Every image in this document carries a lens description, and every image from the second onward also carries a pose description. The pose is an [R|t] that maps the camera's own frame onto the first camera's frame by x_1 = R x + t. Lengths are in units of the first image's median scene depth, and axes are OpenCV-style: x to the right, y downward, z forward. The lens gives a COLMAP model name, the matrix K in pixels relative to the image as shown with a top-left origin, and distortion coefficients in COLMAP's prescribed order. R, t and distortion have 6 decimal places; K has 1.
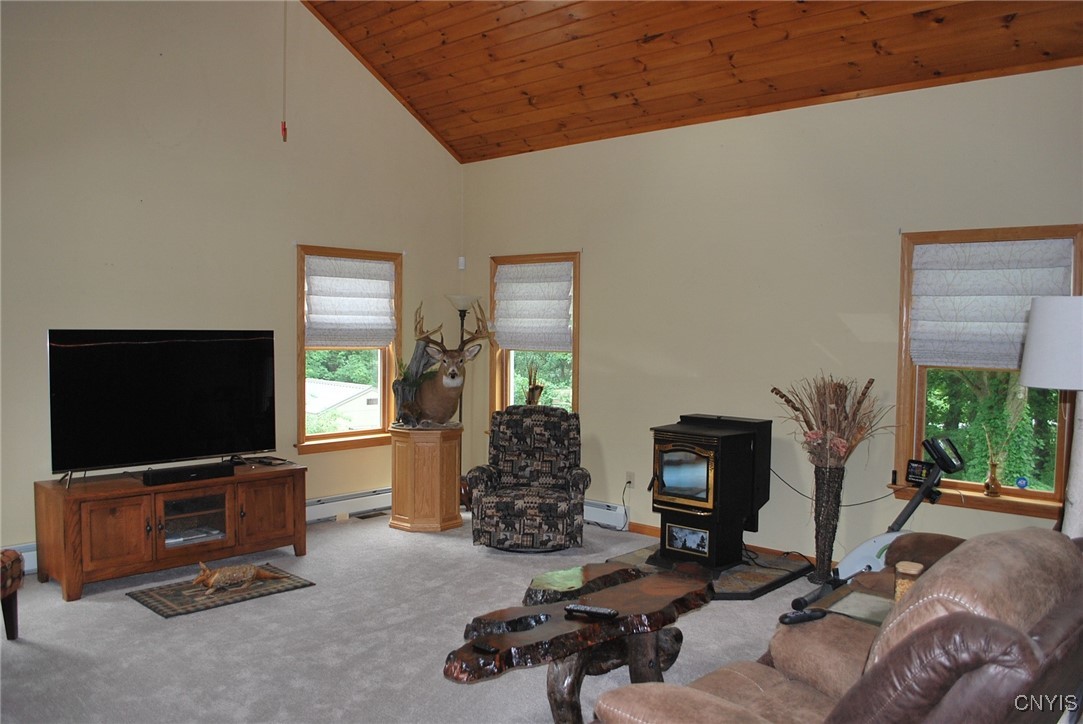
lens RADIAL K [[857.3, 0, 545.0], [0, 857.3, 367.3], [0, 0, 1]] dist [-0.074655, 0.005646]
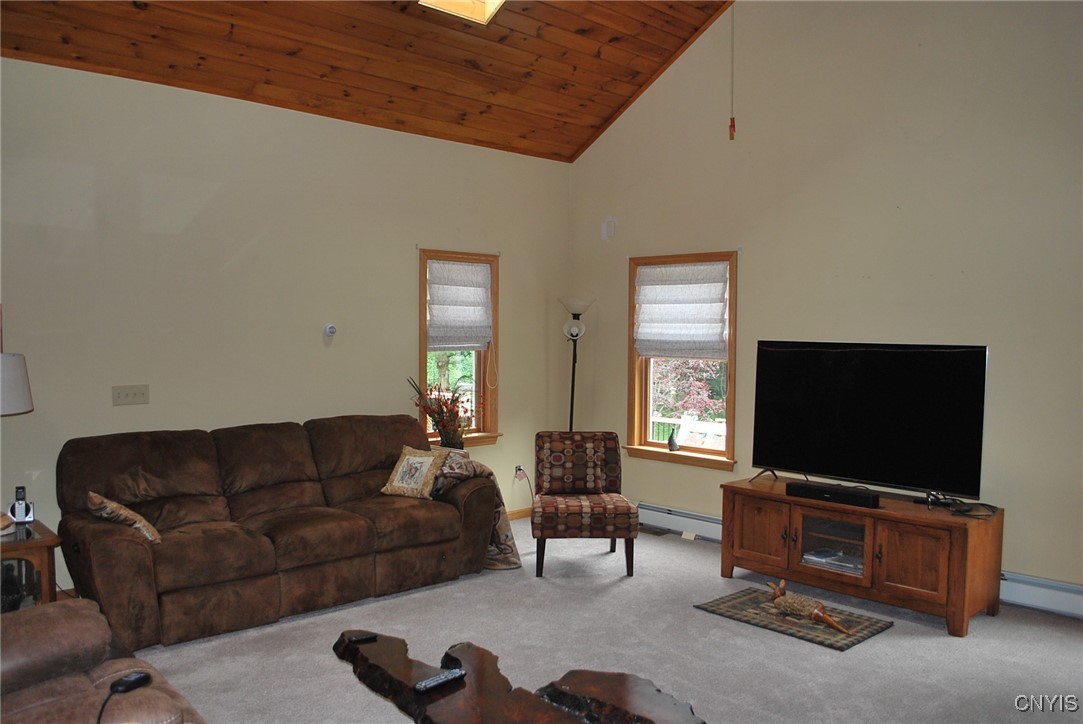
lens RADIAL K [[857.3, 0, 545.0], [0, 857.3, 367.3], [0, 0, 1]] dist [-0.074655, 0.005646]
pose [[-0.080667, 0.031537, -0.996242, 0.481055], [-0.057591, 0.997682, 0.036246, -0.027891], [0.995076, 0.060298, -0.078664, 0.654152]]
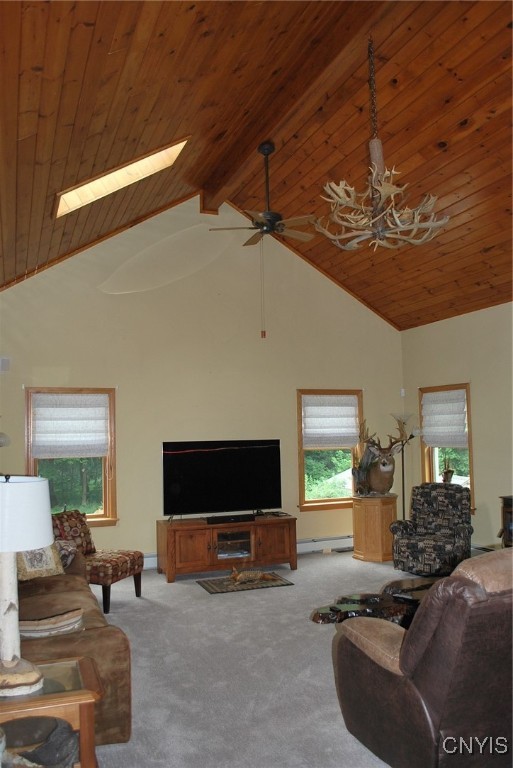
lens RADIAL K [[608.0, 0, 254.7], [0, 608.0, 386.6], [0, 0, 1]] dist [-0.074655, 0.005646]
pose [[0.896909, -0.062247, -0.437812, 0.194689], [0.009419, 0.992508, -0.121816, 0.001022], [0.442115, 0.105135, 0.890776, -0.160843]]
